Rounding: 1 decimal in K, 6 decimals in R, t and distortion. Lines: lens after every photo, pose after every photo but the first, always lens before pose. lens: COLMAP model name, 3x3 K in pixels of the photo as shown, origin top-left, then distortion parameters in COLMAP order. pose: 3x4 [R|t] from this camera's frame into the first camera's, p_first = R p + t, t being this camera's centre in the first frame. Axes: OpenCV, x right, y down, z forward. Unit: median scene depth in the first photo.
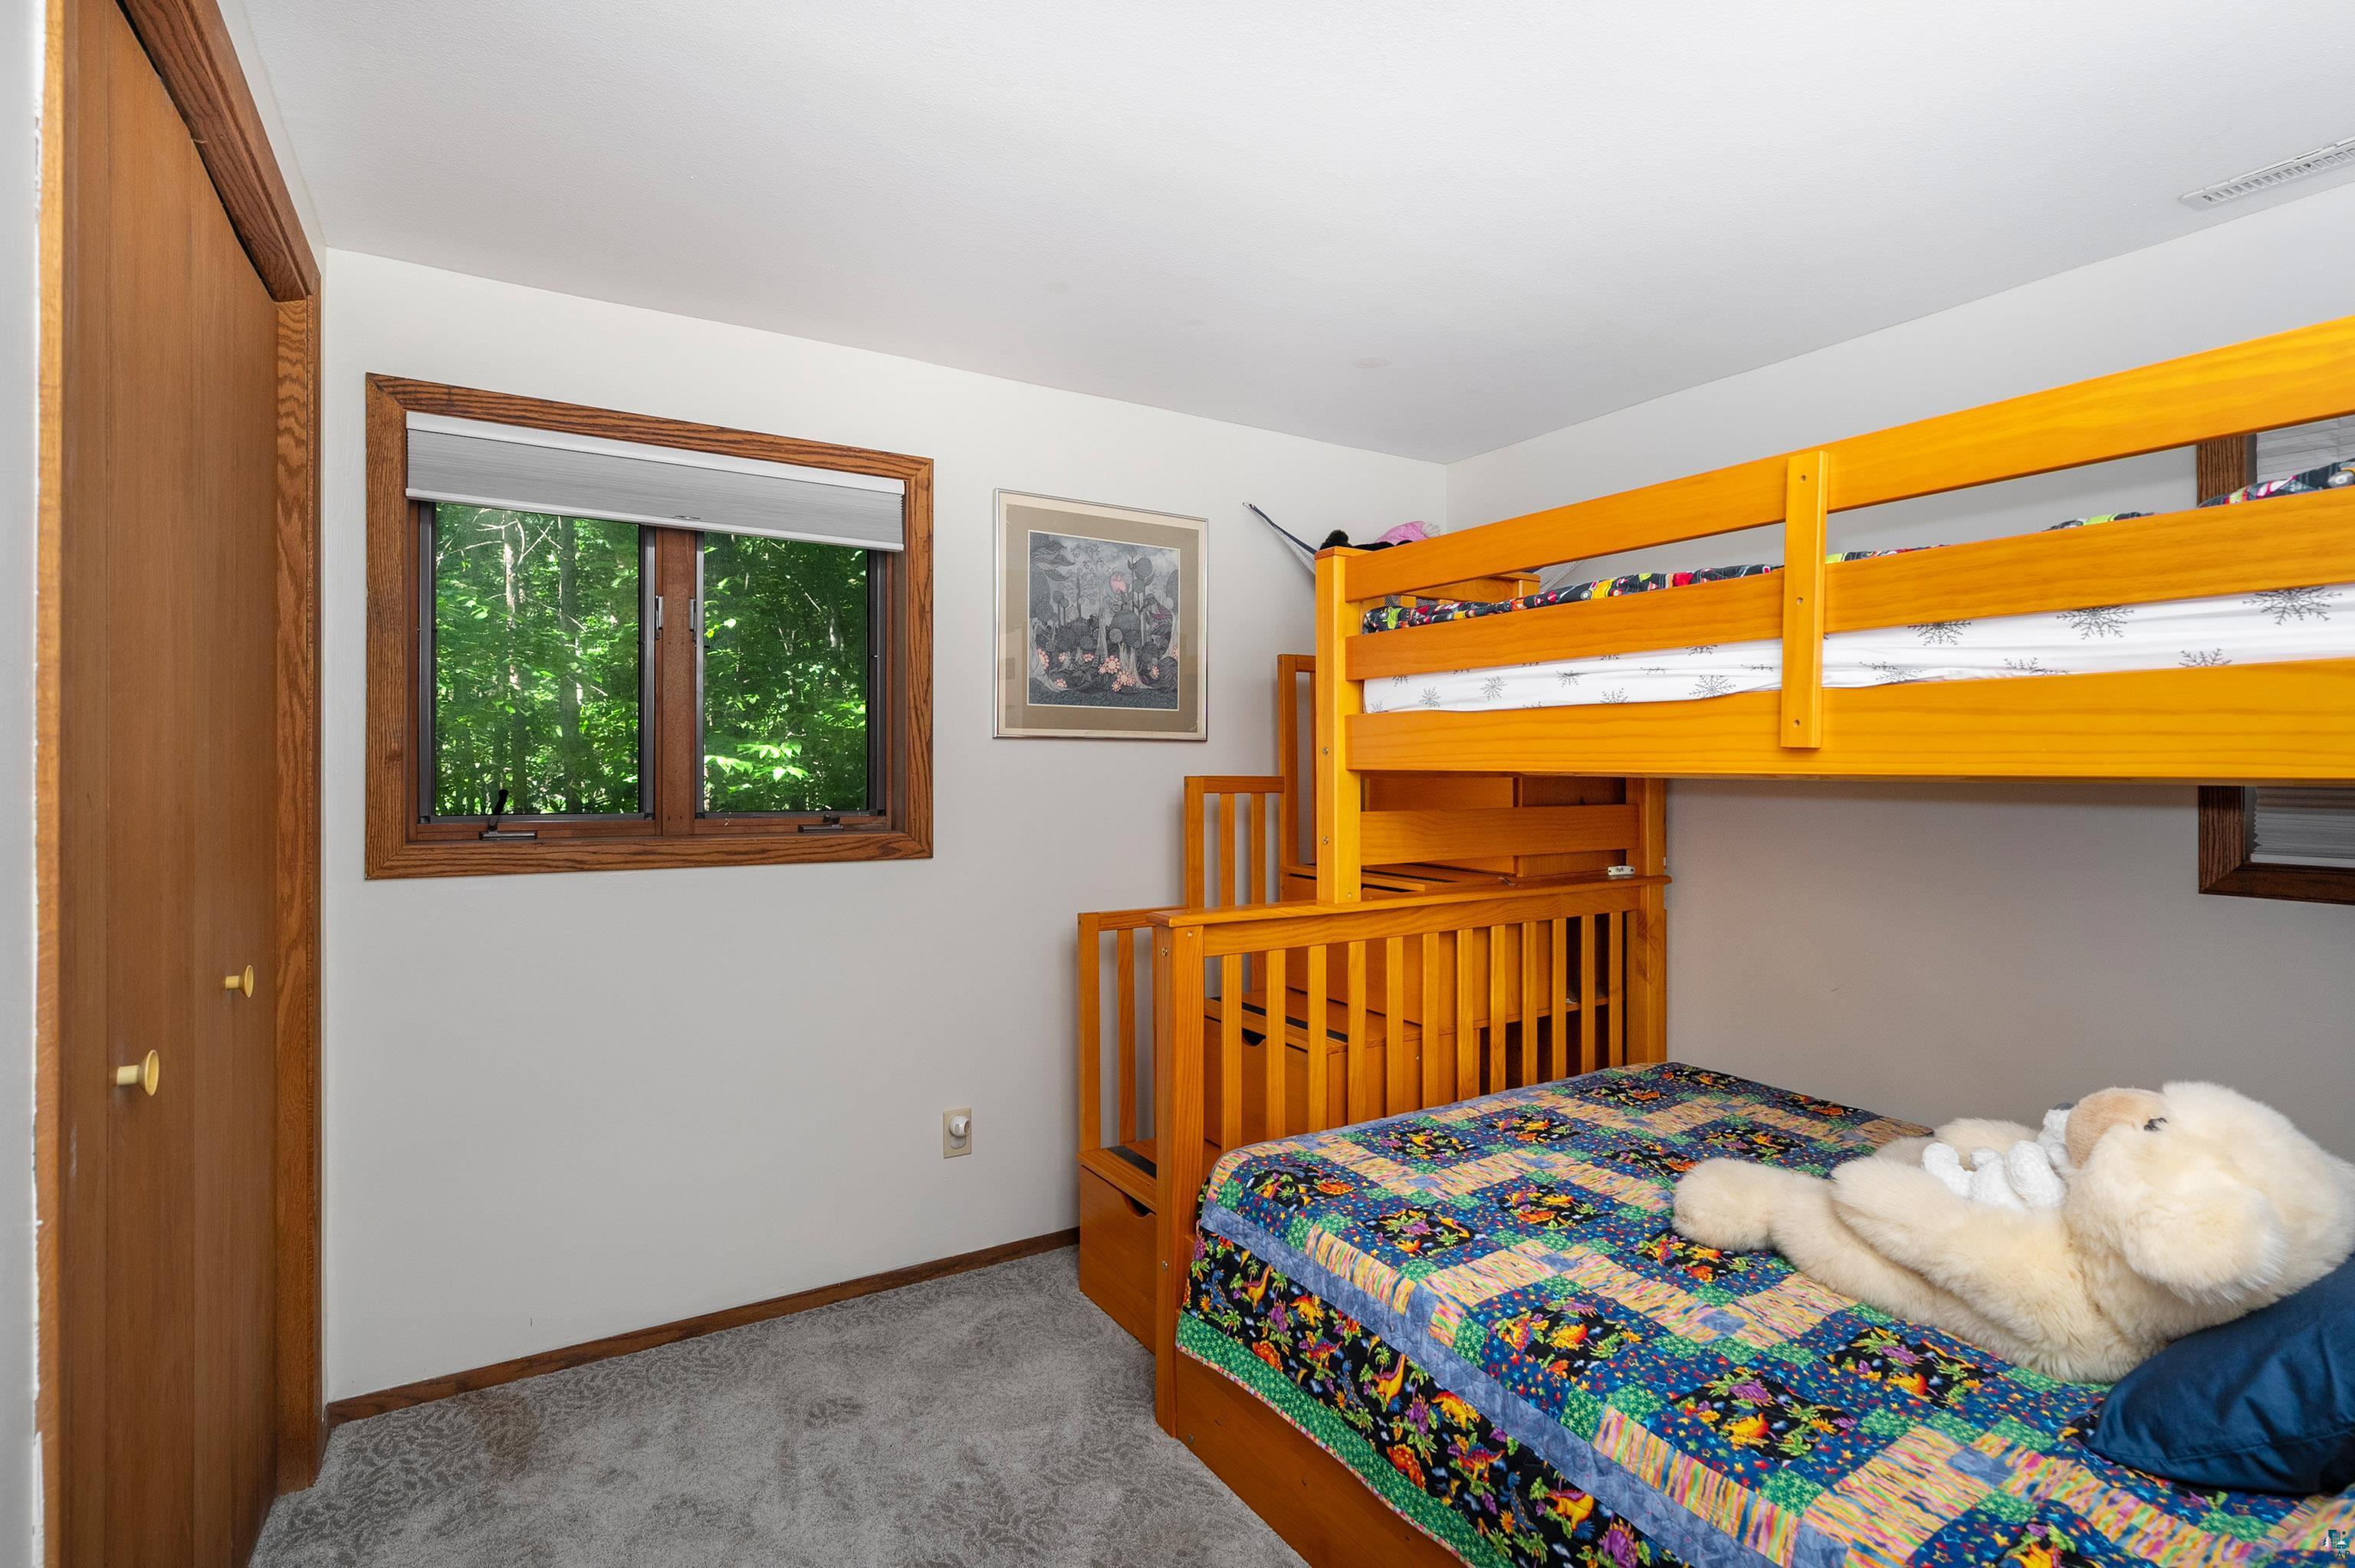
lens RADIAL K [[1083.0, 0, 1178.9], [0, 1083.0, 769.0], [0, 0, 1]] dist [-0.005188, -0.000772]
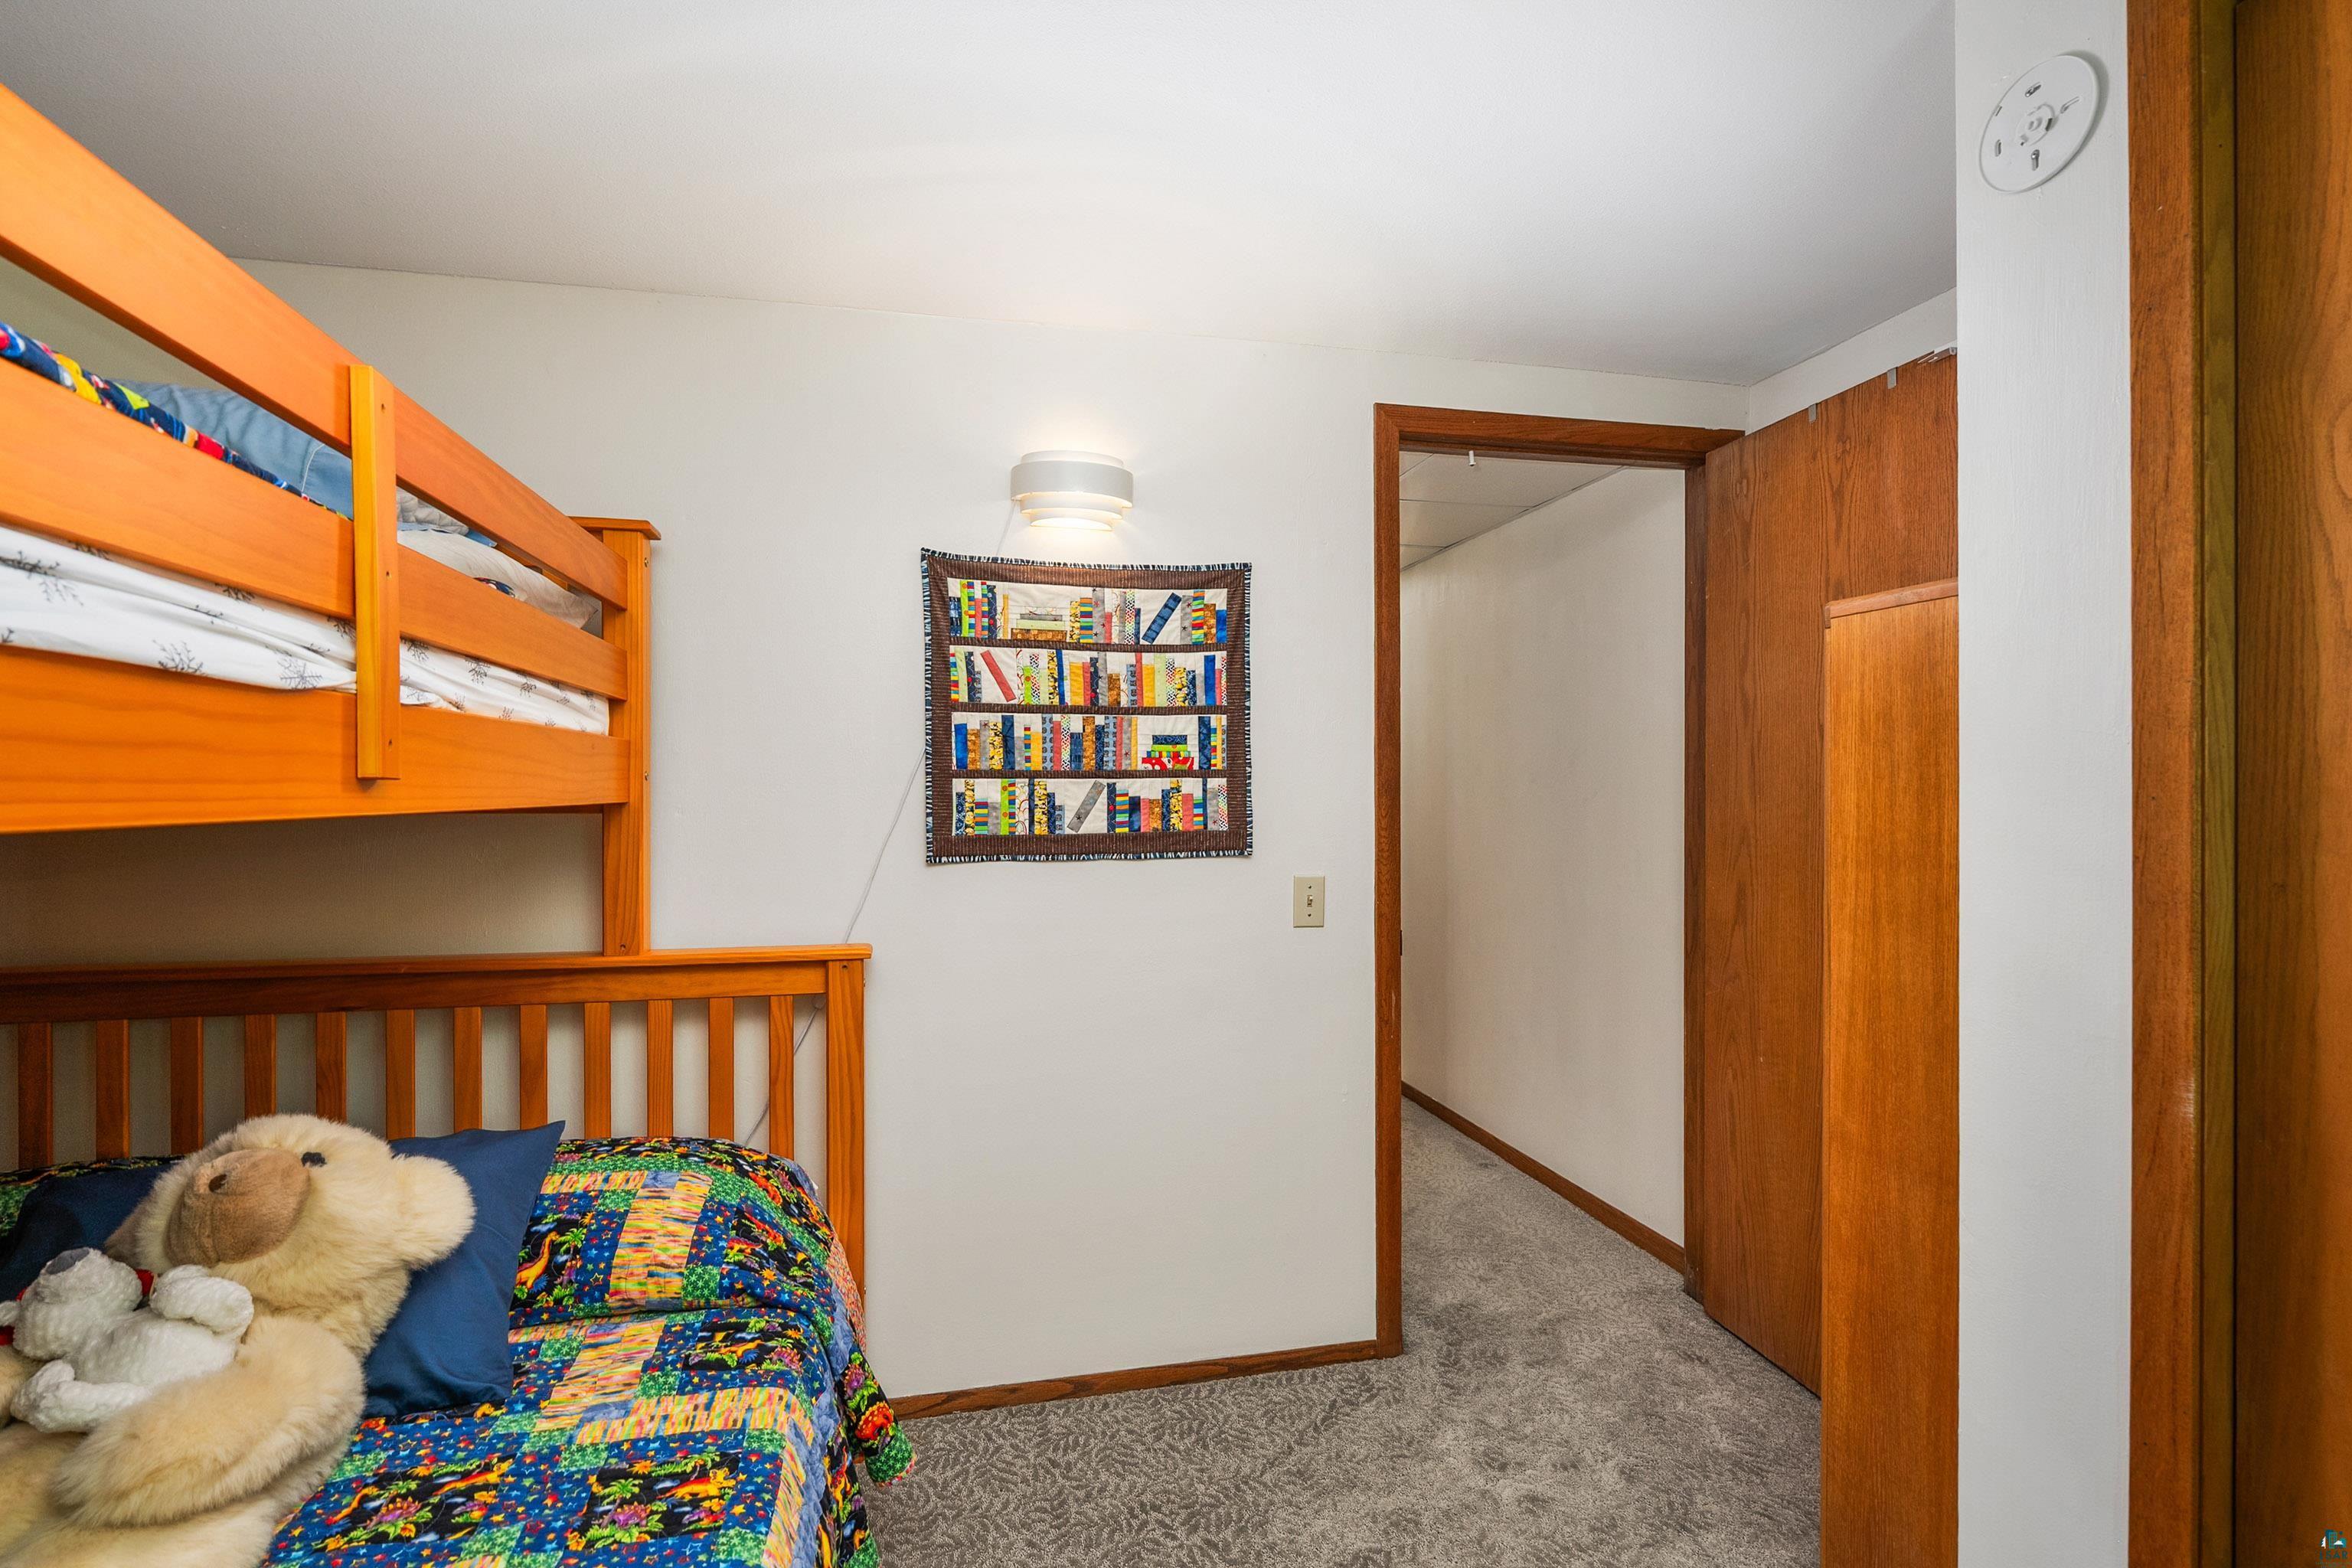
lens RADIAL K [[1081.8, 0, 1179.7], [0, 1081.8, 784.8], [0, 0, 1]] dist [-0.005188, -0.000772]
pose [[-0.950221, 0.006491, 0.311508, -0.171841], [0.009248, 0.999930, 0.007373, -0.017493], [-0.311439, 0.009886, -0.950215, 1.679353]]
